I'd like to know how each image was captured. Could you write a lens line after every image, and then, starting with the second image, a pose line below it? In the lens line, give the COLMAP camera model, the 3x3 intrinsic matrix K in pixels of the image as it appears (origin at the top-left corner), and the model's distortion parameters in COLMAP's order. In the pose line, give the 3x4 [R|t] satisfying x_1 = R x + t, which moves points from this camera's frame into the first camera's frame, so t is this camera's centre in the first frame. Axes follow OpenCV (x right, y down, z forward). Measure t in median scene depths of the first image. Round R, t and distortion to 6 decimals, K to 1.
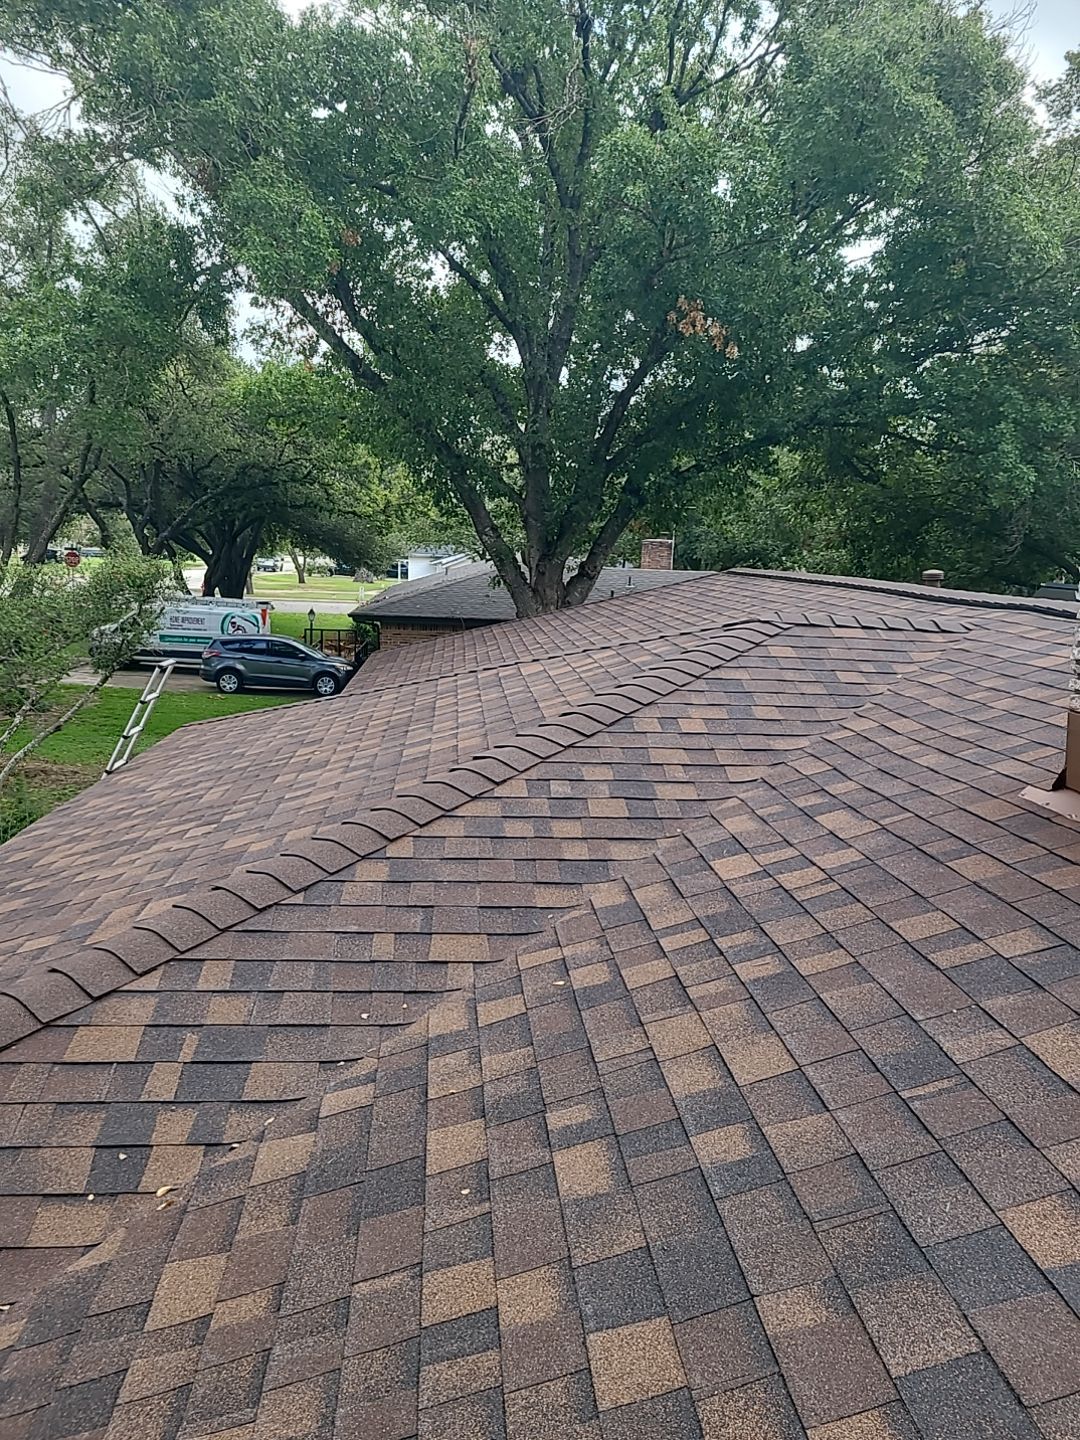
lens RADIAL K [[1088.9, 0, 526.0], [0, 1088.9, 734.3], [0, 0, 1]] dist [0.059123, -0.039781]
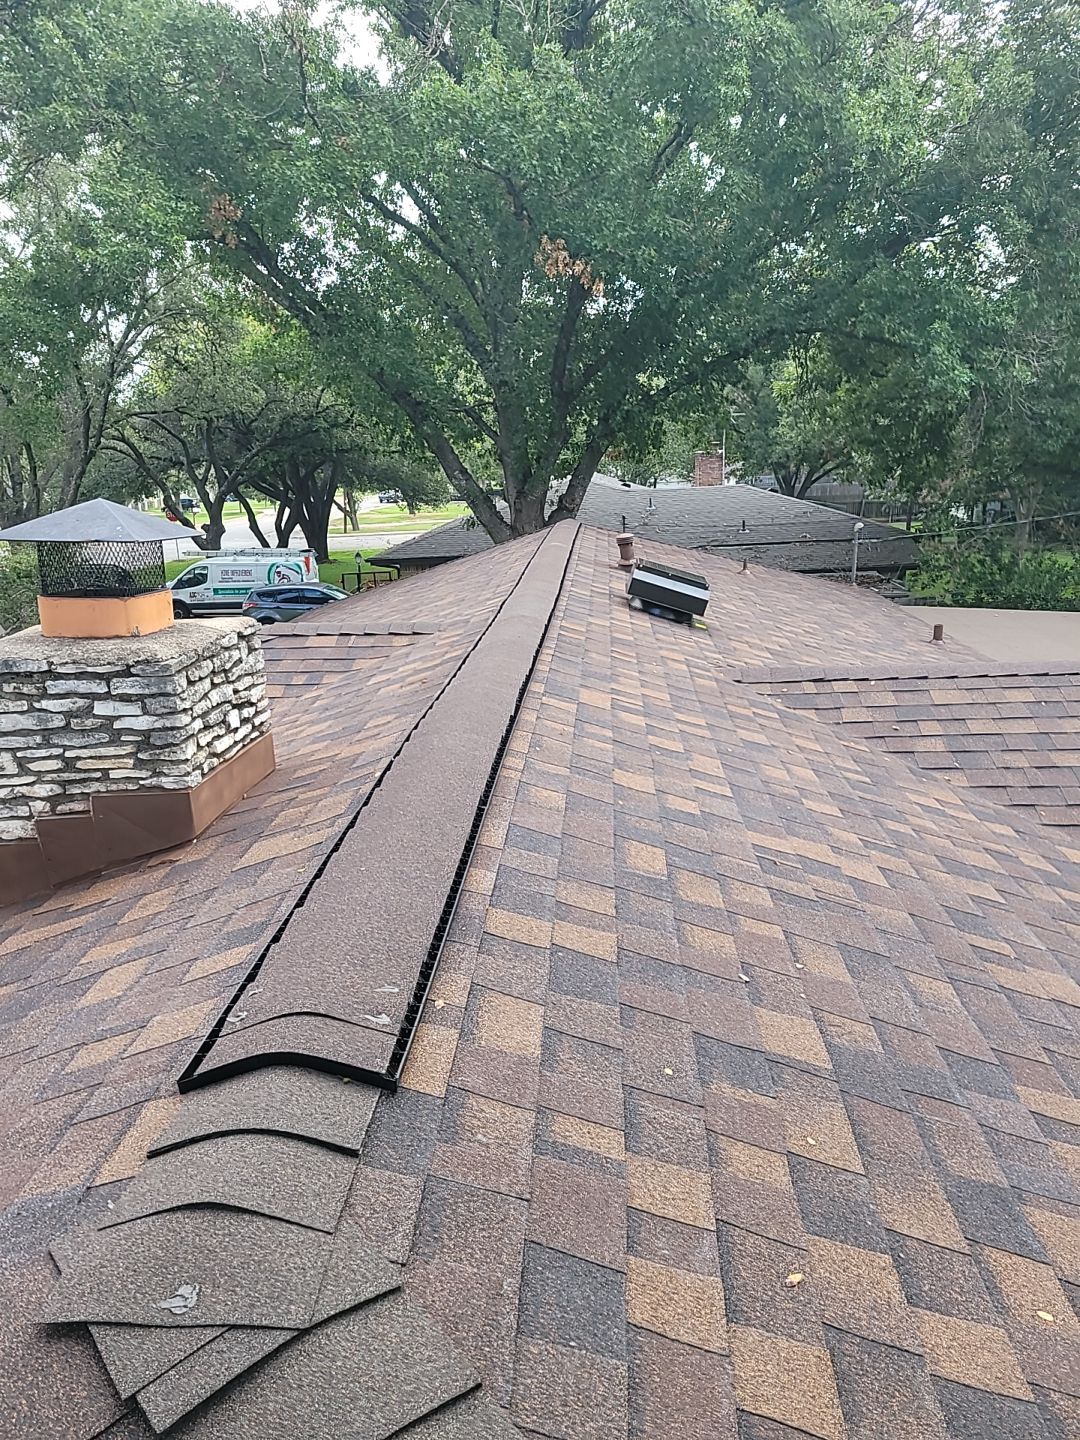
lens RADIAL K [[1088.9, 0, 526.0], [0, 1088.9, 734.3], [0, 0, 1]] dist [0.059123, -0.039781]
pose [[0.986496, -0.045737, -0.157268, 0.124780], [0.058385, 0.995338, 0.076769, -0.013880], [0.153024, -0.084915, 0.984568, -0.008977]]
